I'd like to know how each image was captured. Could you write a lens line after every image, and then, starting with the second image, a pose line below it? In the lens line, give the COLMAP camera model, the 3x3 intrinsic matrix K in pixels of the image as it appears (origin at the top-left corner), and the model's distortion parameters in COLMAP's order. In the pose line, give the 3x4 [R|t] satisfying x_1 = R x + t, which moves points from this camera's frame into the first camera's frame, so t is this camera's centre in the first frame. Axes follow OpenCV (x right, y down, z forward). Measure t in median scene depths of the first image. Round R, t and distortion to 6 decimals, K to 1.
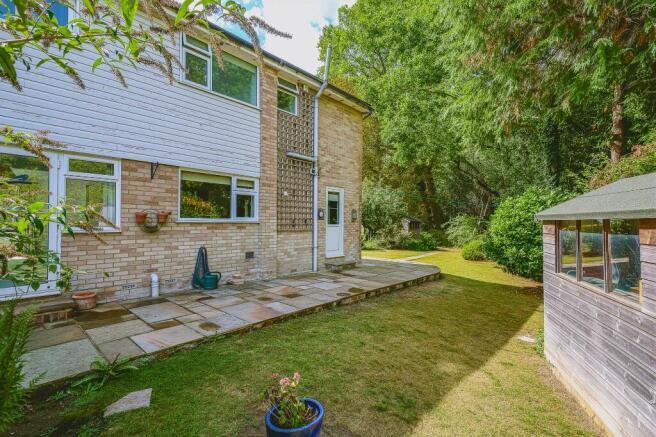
lens RADIAL K [[305.6, 0, 328.1], [0, 305.6, 219.6], [0, 0, 1]] dist [0.000962, -0.000038]
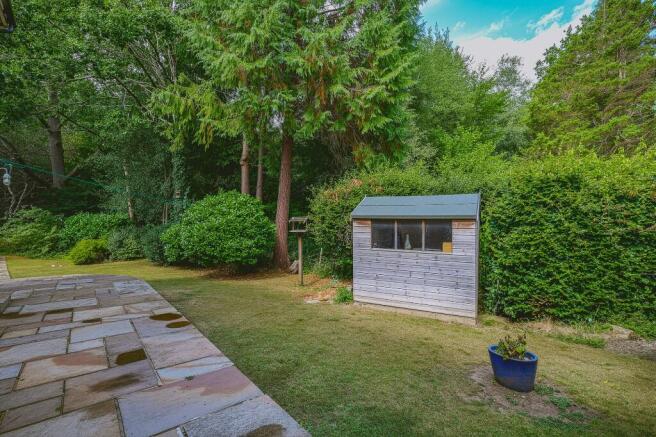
lens RADIAL K [[305.6, 0, 327.8], [0, 305.6, 220.1], [0, 0, 1]] dist [0.000962, -0.000038]
pose [[0.174480, -0.009278, 0.984617, -0.163554], [-0.008004, 0.999909, 0.010840, 0.000360], [-0.984628, -0.009772, 0.174390, 0.159691]]
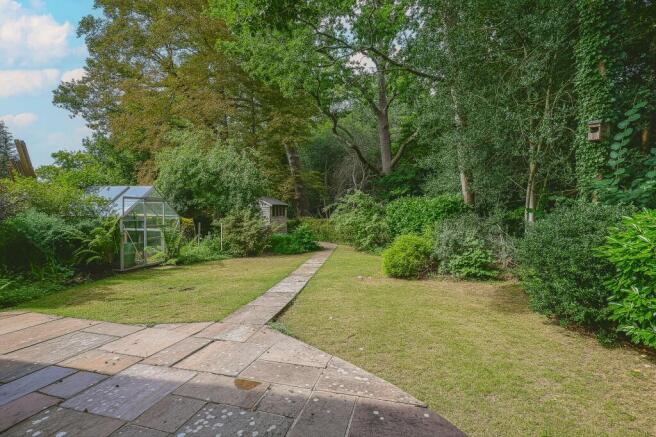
lens RADIAL K [[305.6, 0, 329.1], [0, 305.6, 216.2], [0, 0, 1]] dist [0.000962, -0.000038]
pose [[0.896548, -0.028821, 0.442009, 0.110944], [0.014934, 0.999280, 0.034868, 0.012422], [-0.442696, -0.024660, 0.896333, 0.452475]]
